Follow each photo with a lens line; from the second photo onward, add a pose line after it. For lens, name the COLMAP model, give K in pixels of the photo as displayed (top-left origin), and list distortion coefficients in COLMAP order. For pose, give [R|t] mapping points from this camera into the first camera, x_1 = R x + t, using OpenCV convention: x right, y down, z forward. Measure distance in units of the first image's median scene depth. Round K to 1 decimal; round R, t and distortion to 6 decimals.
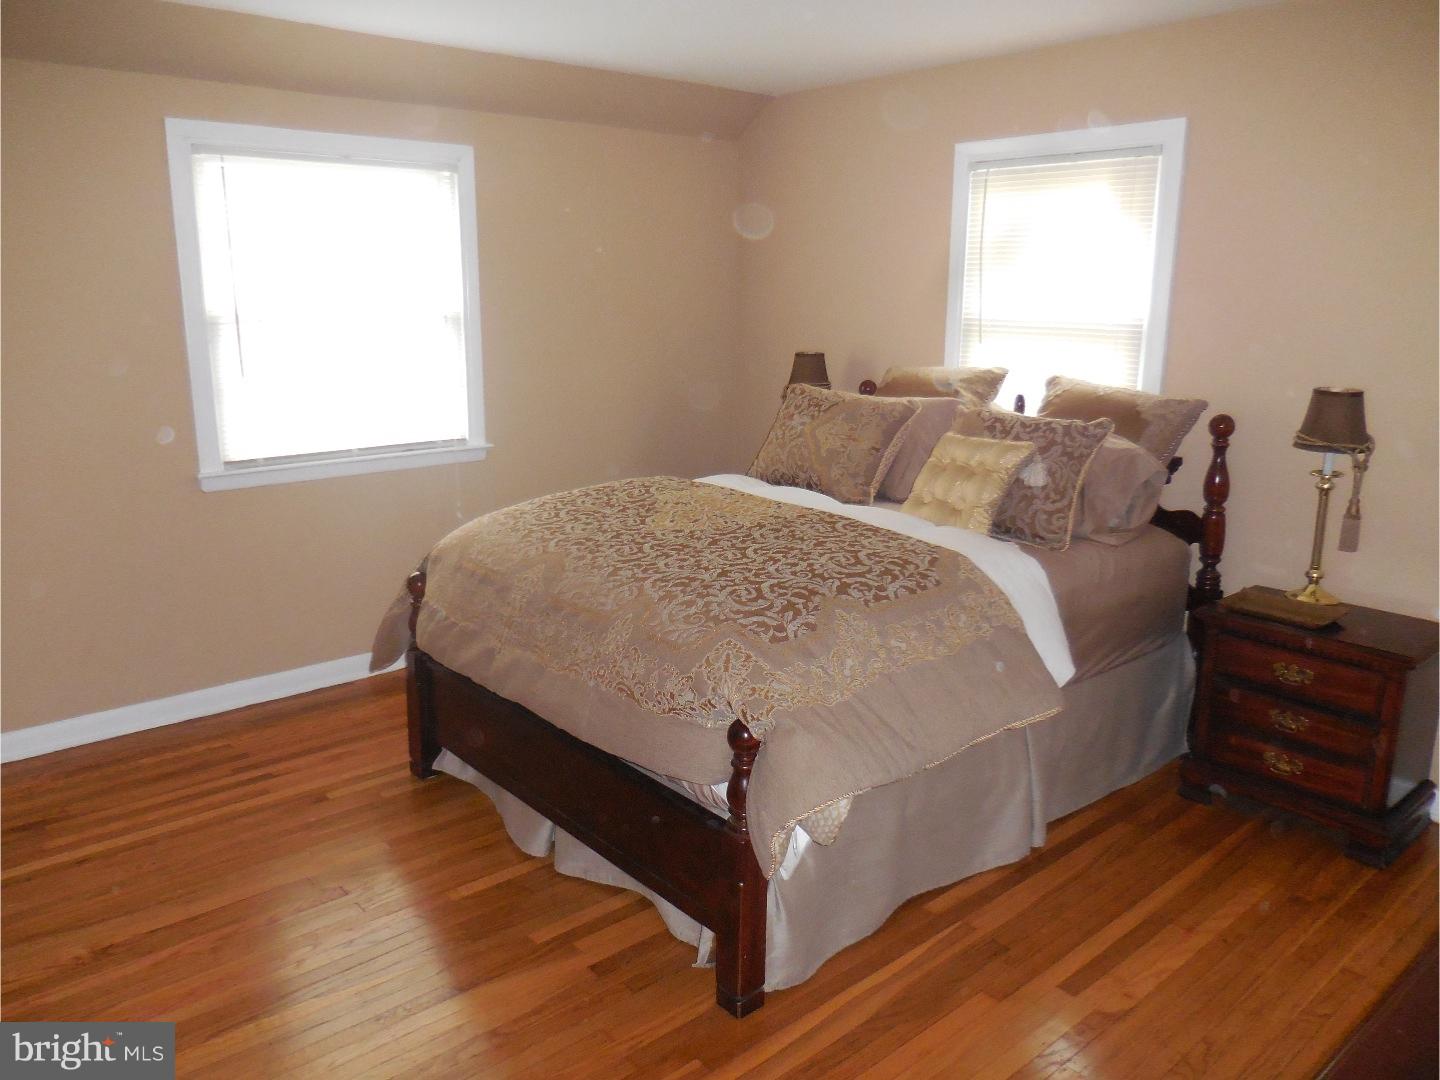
lens RADIAL K [[1075.1, 0, 720.0], [0, 1075.1, 540.0], [0, 0, 1]] dist [-0.035173, 0.005691]
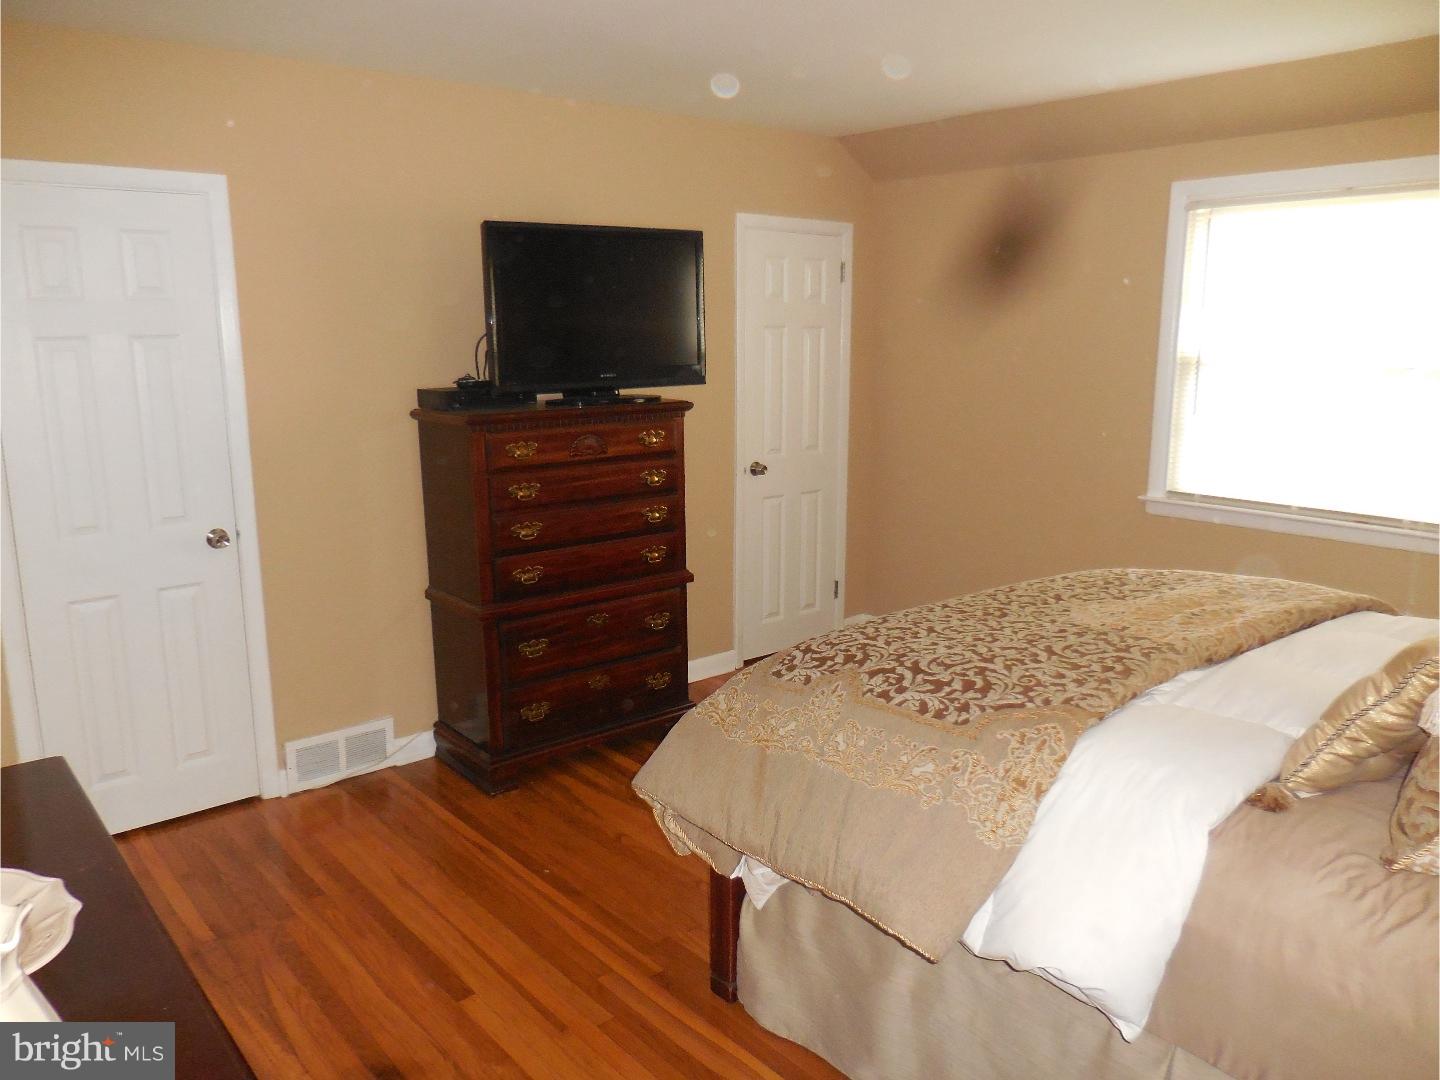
lens RADIAL K [[1075.1, 0, 720.0], [0, 1075.1, 540.0], [0, 0, 1]] dist [-0.035173, 0.005691]
pose [[0.017149, 0.194938, -0.980666, 0.939956], [-0.232935, 0.954601, 0.185684, -0.188102], [0.972341, 0.225247, 0.061778, 0.777842]]
